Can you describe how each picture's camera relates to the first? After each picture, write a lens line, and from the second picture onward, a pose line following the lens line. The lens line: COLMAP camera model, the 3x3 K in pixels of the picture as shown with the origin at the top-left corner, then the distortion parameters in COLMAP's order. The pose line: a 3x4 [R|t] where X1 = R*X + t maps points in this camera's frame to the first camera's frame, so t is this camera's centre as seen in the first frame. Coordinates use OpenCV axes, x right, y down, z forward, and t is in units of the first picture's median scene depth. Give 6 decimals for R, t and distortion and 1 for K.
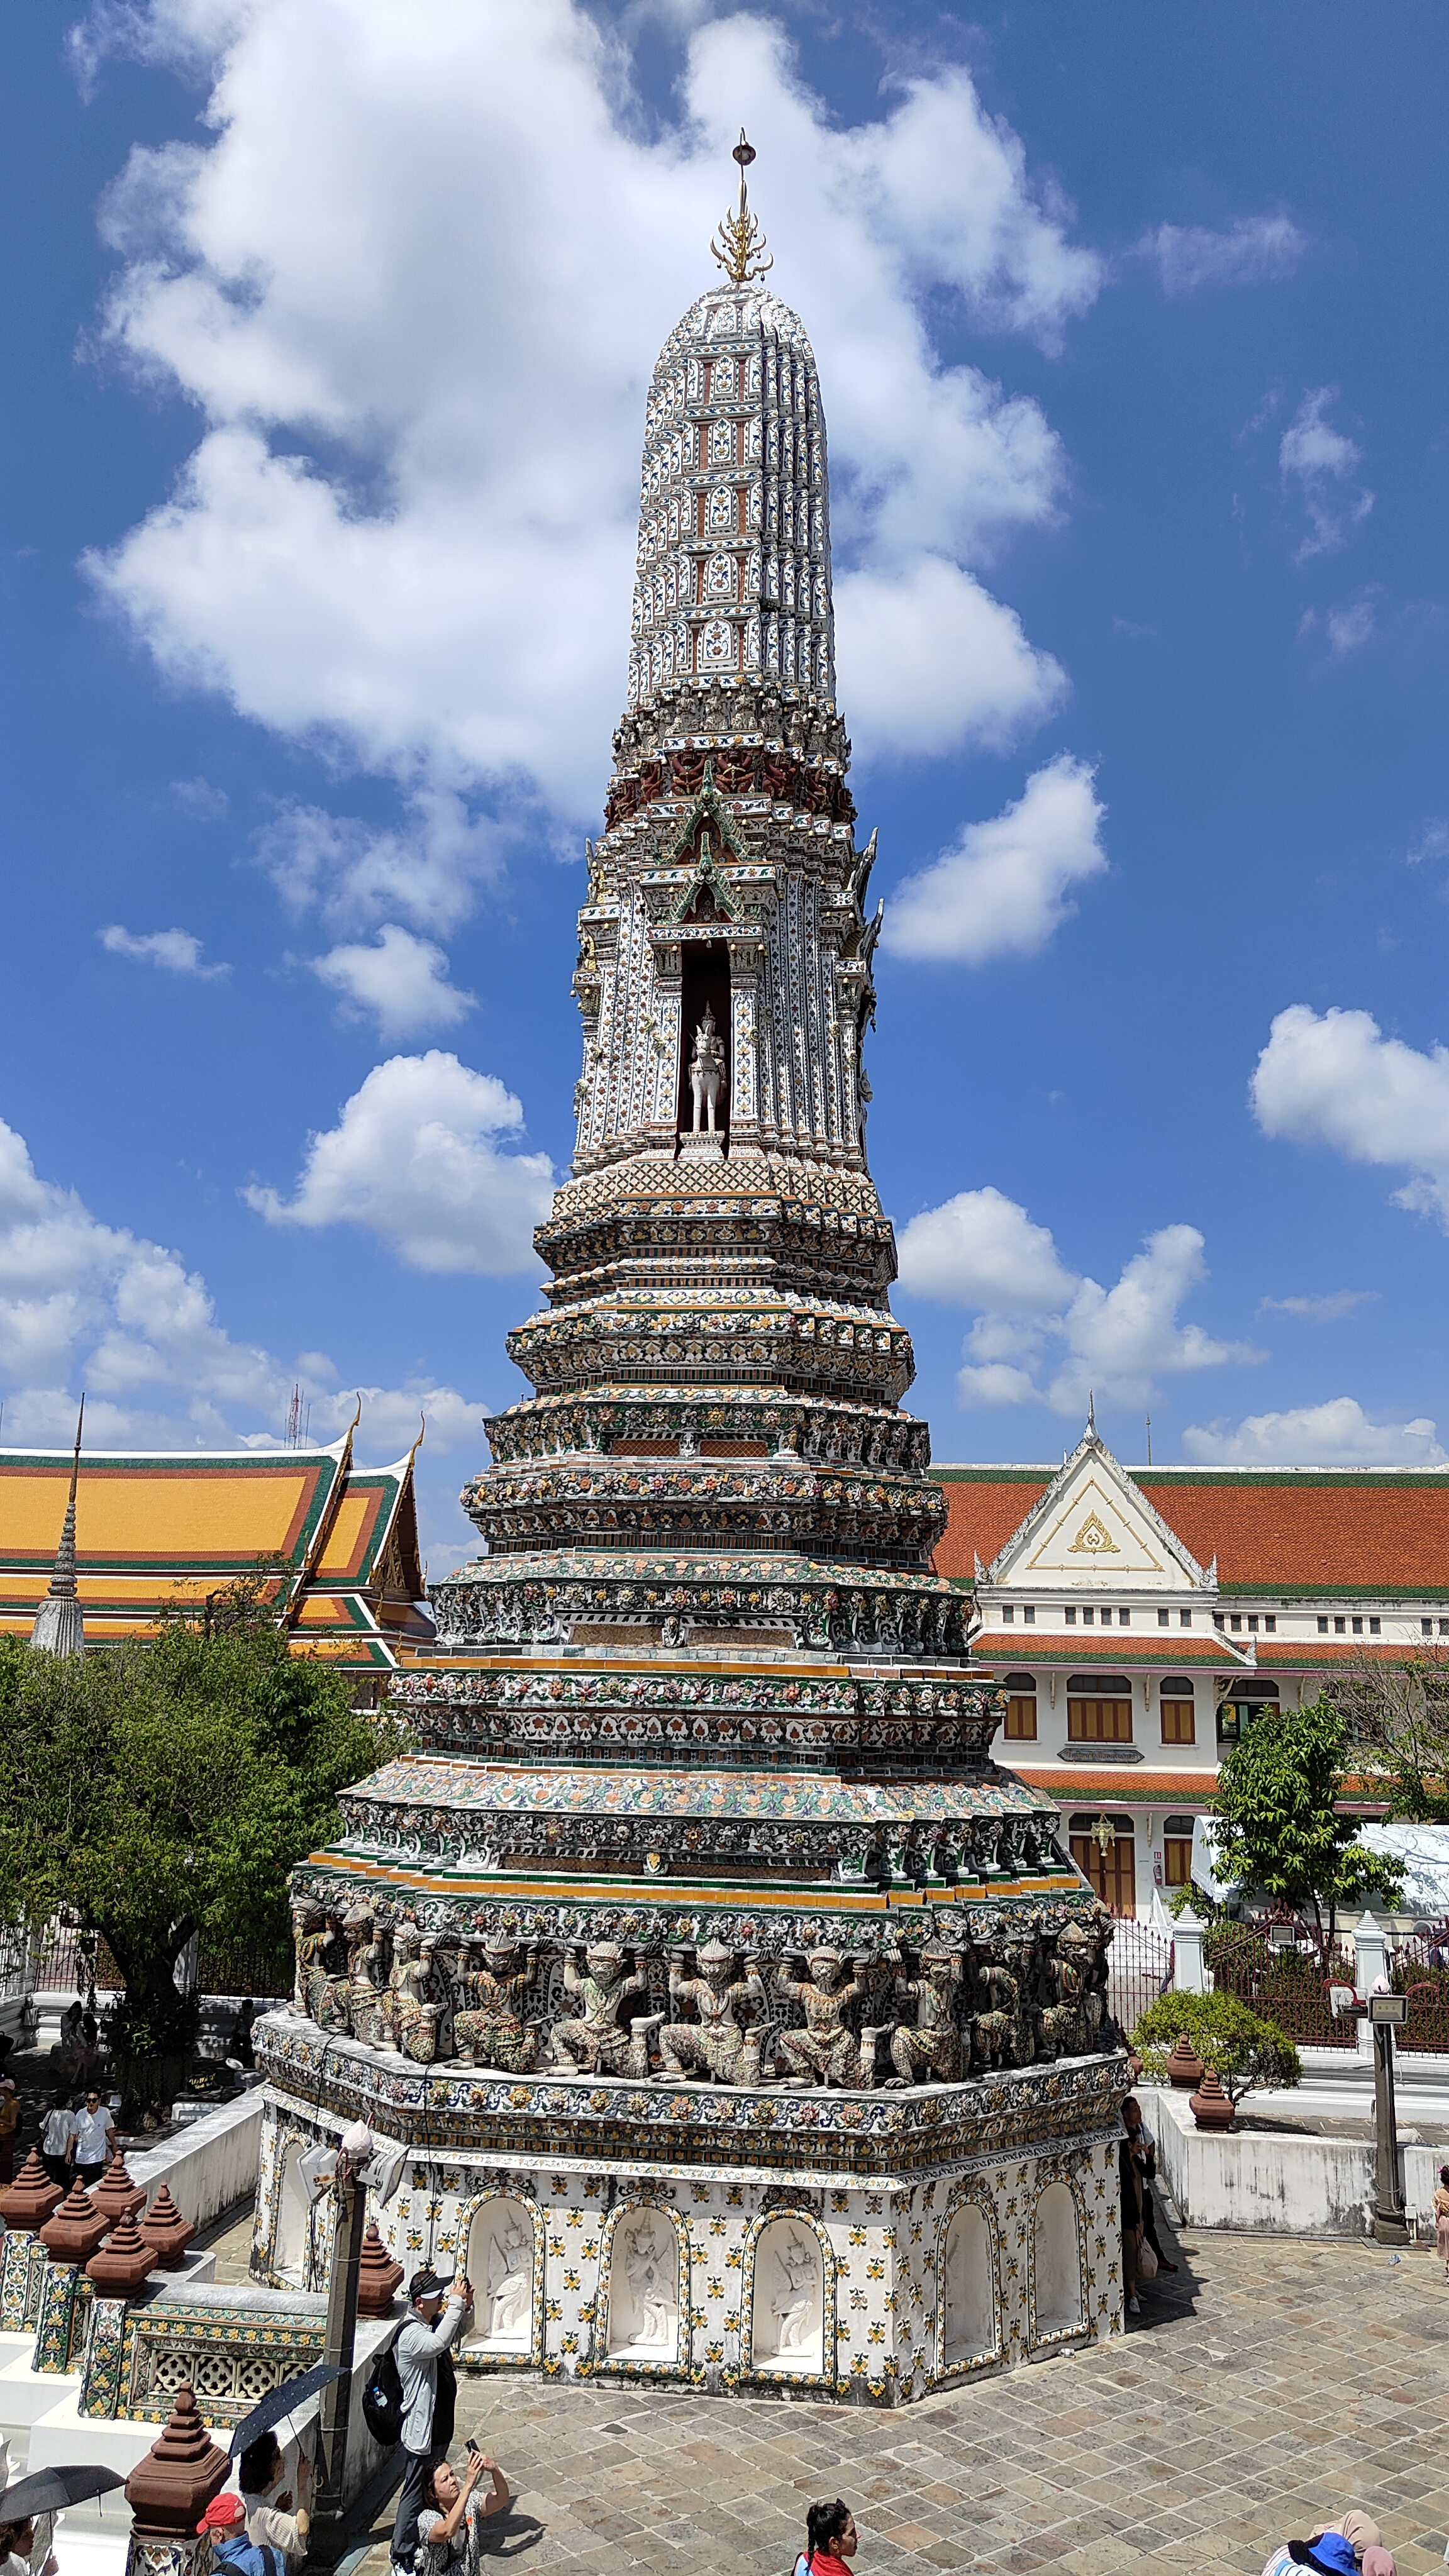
lens RADIAL K [[1721.8, 0, 724.5], [0, 1721.8, 1288.0], [0, 0, 1]] dist [0.068829, -0.149885]
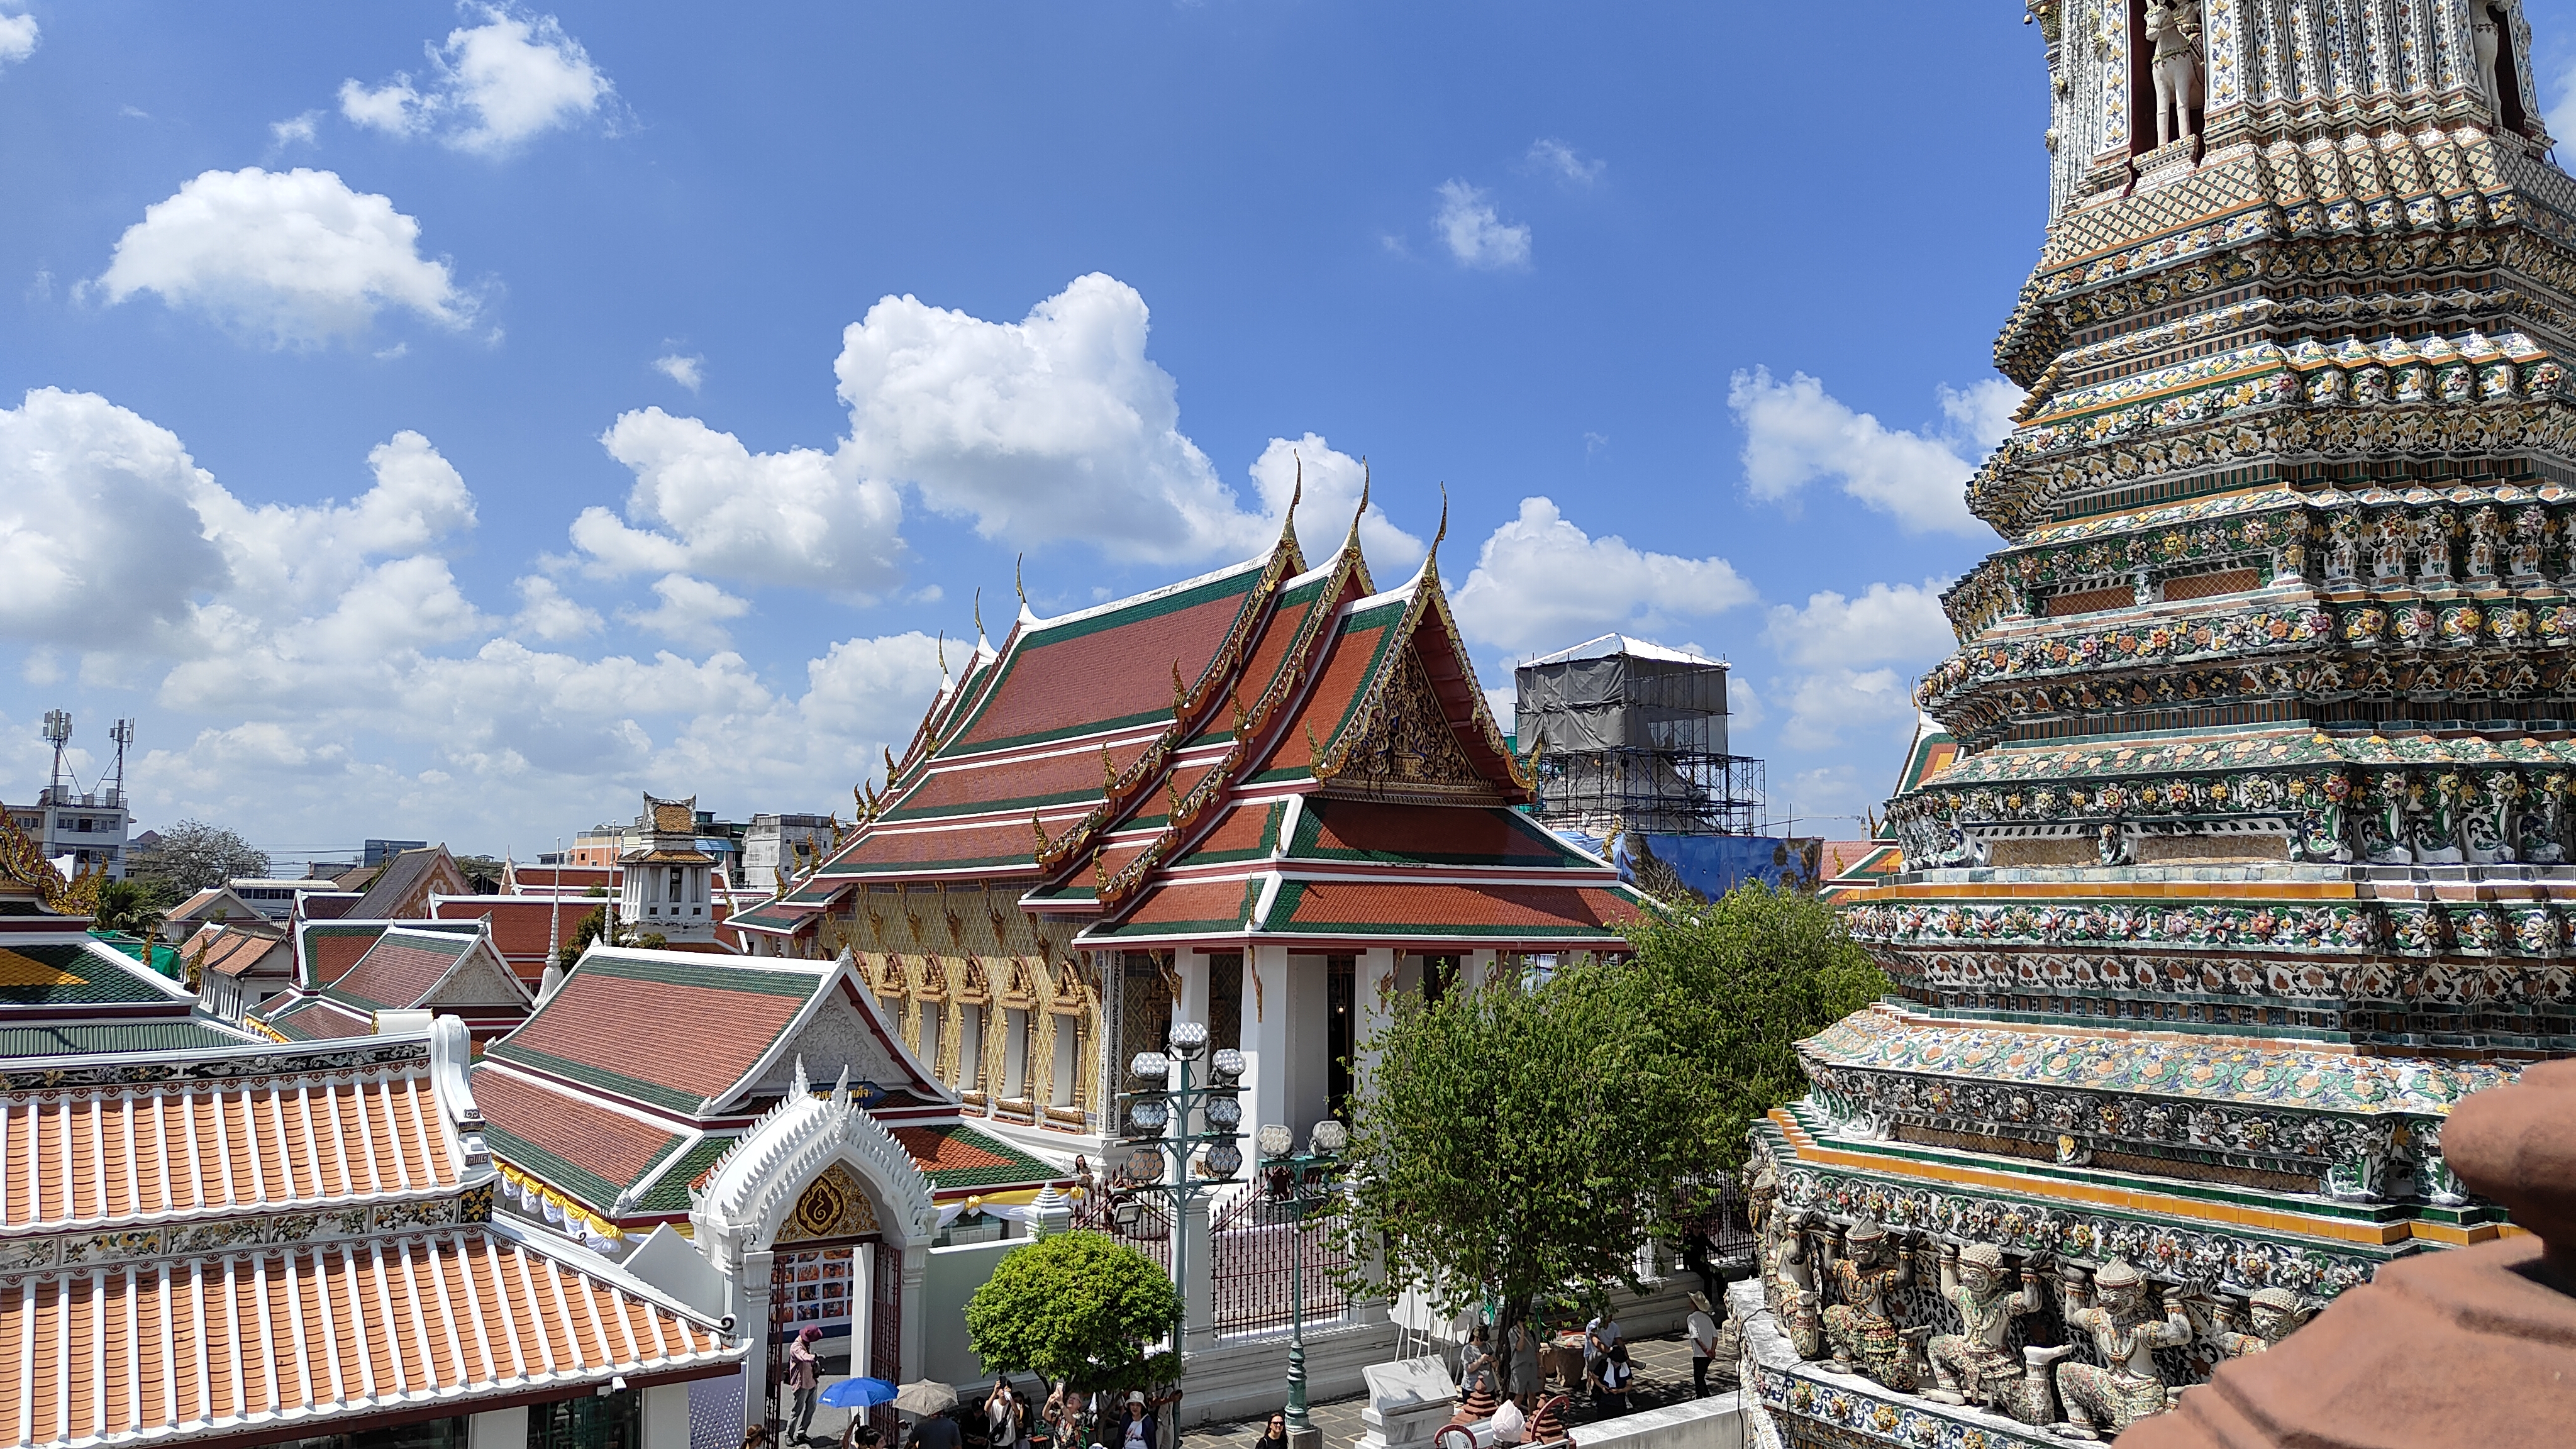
lens RADIAL K [[1757.8, 0, 1288.0], [0, 1757.8, 724.5], [0, 0, 1]] dist [0.056607, -0.034078]
pose [[0.707425, -0.093049, -0.700636, 0.259632], [0.166626, 0.985311, 0.037385, 0.064325], [0.686866, -0.143191, 0.712538, 0.237722]]
